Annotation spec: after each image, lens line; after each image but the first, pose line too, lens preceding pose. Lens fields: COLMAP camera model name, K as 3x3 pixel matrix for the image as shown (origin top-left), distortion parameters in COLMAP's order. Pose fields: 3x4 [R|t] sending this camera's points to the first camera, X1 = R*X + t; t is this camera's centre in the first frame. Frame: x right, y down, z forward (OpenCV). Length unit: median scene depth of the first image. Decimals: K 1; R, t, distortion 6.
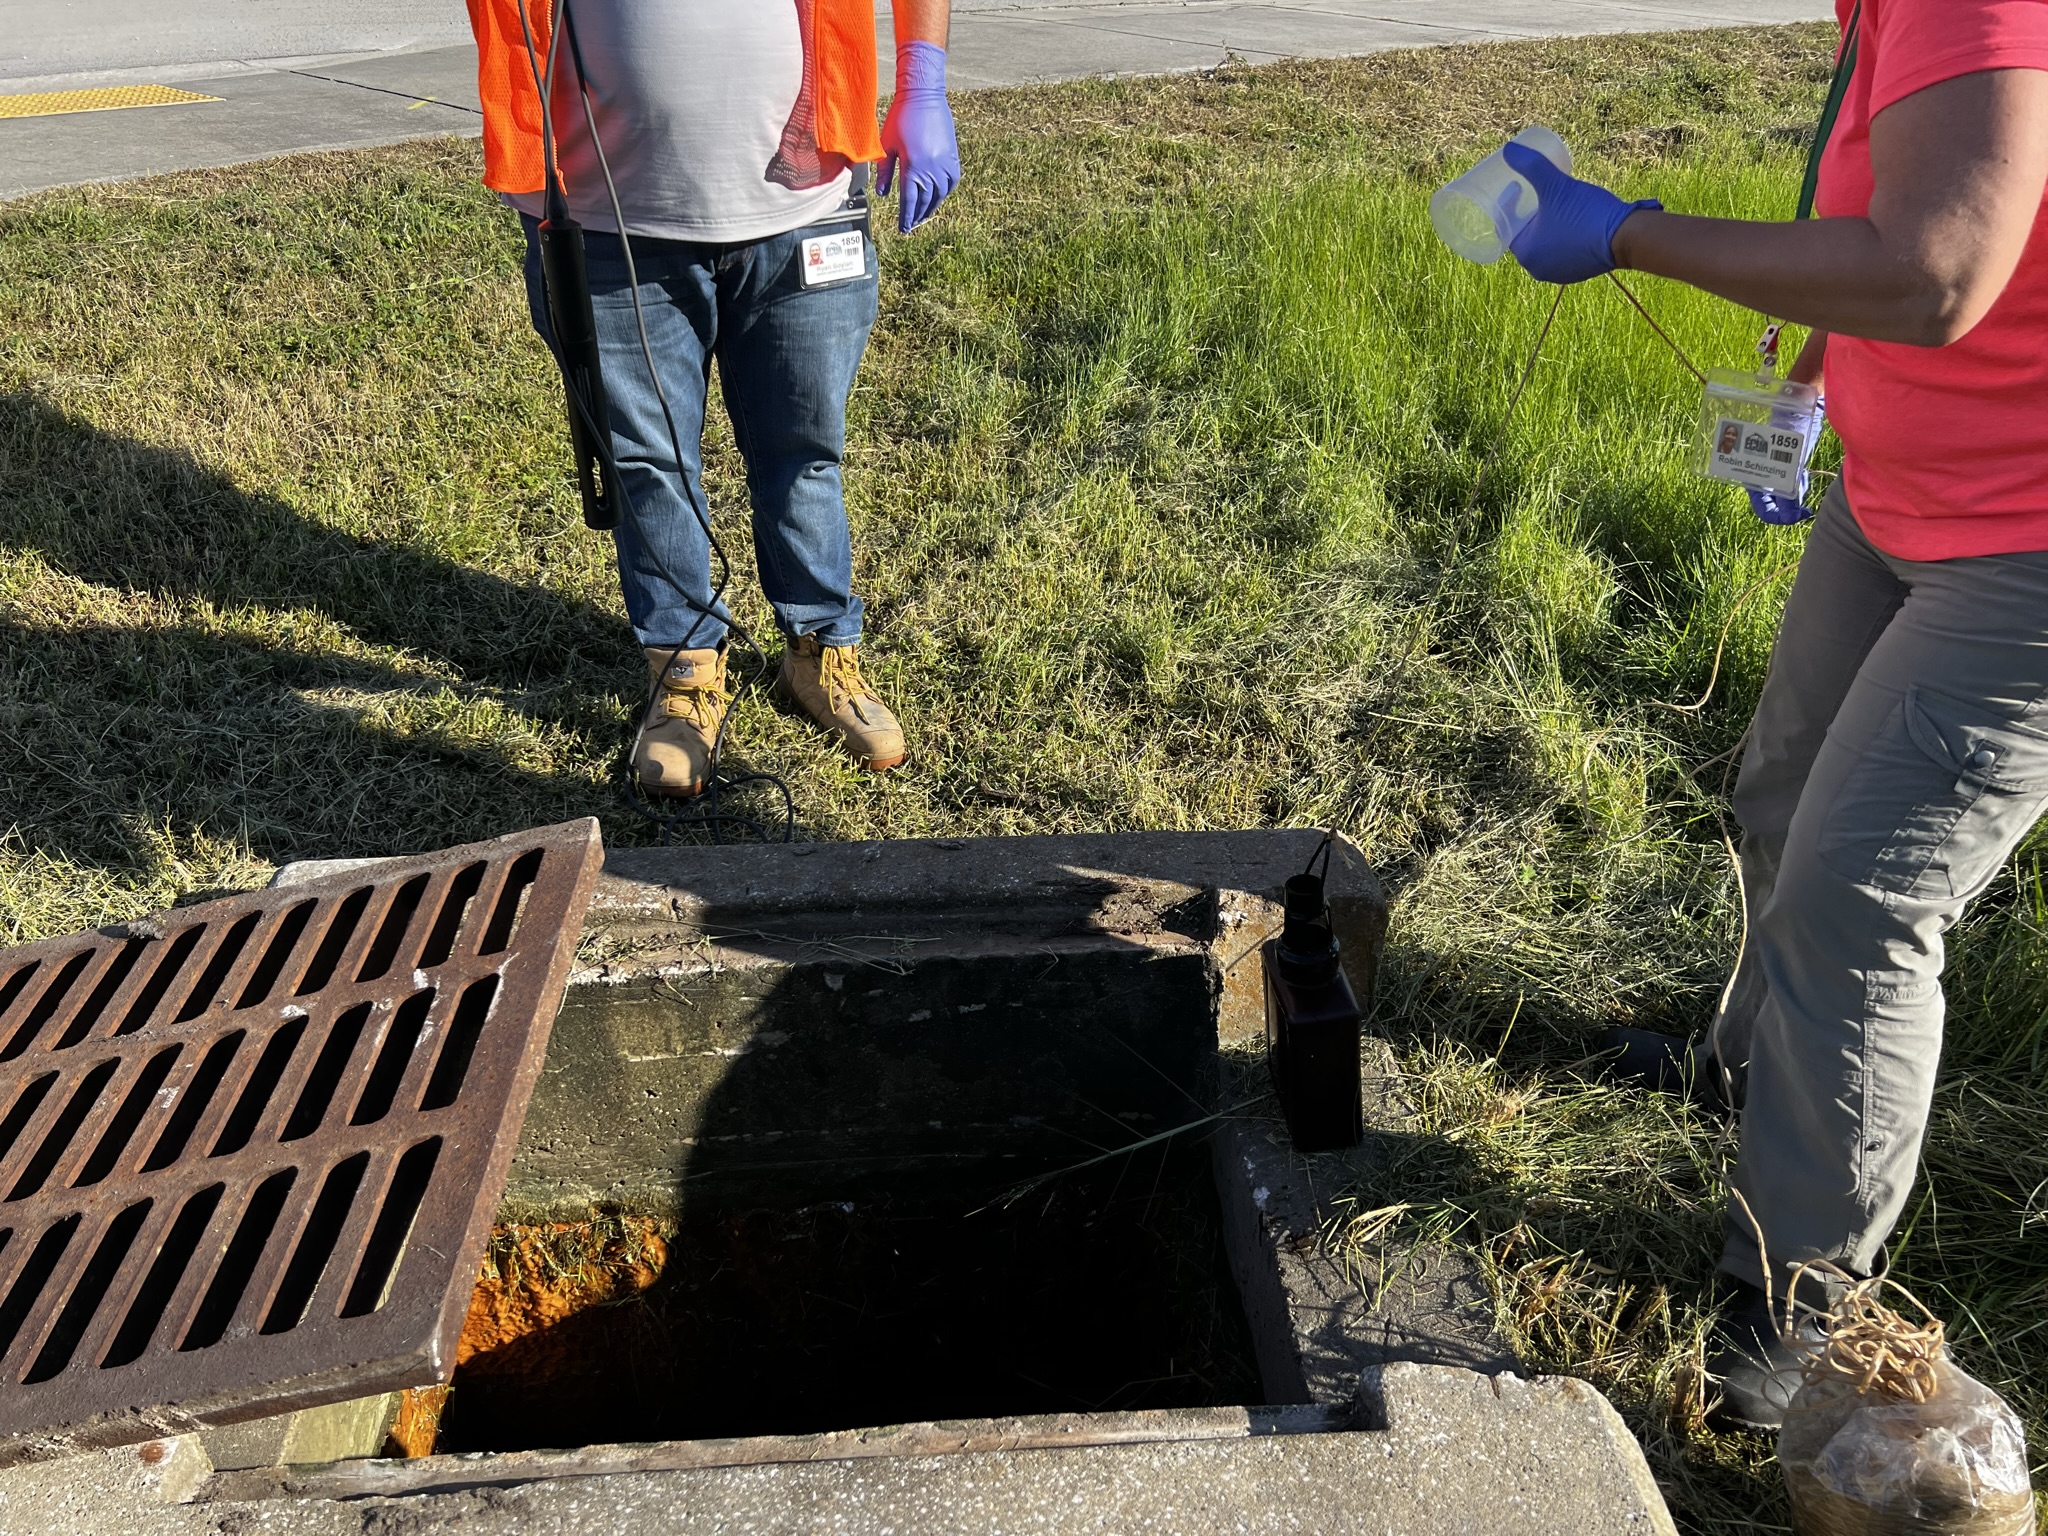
lens RADIAL K [[1543.1, 0, 1004.8], [0, 1543.1, 771.2], [0, 0, 1]] dist [0.060256, -0.071129]
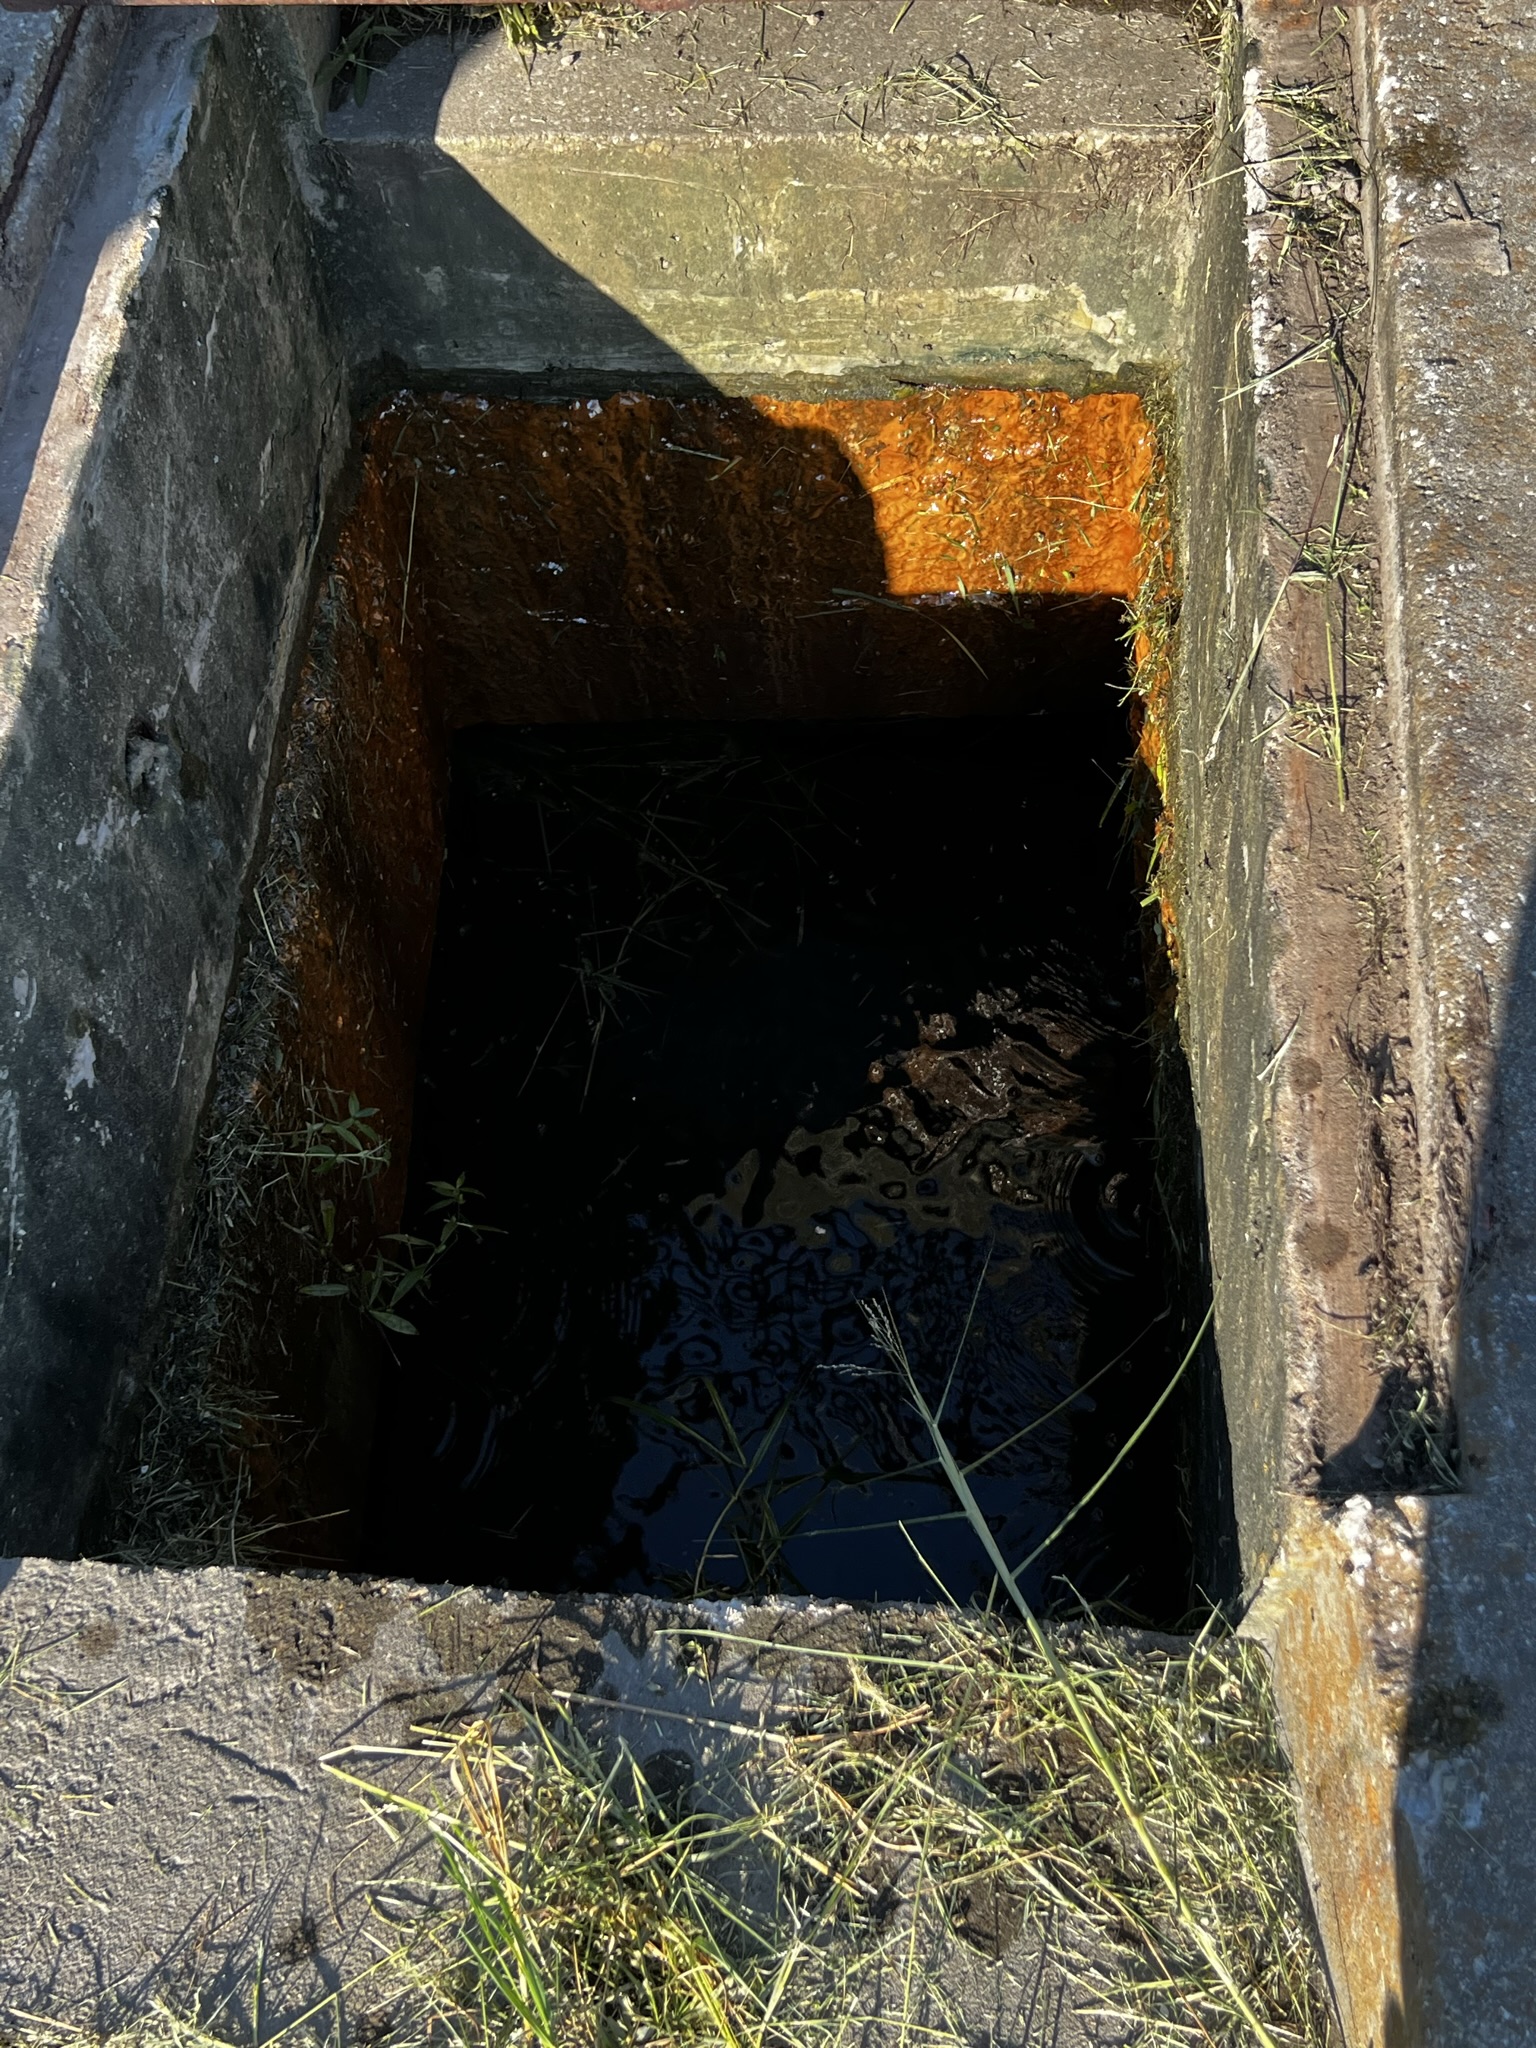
lens RADIAL K [[2243.0, 0, 777.5], [0, 2243.0, 1038.6], [0, 0, 1]] dist [0.028078, 0.000000]
pose [[-0.146666, 0.871297, -0.468327, 0.235029], [-0.450088, 0.362817, 0.815956, -0.212077], [0.880858, 0.330461, 0.338947, 0.573094]]
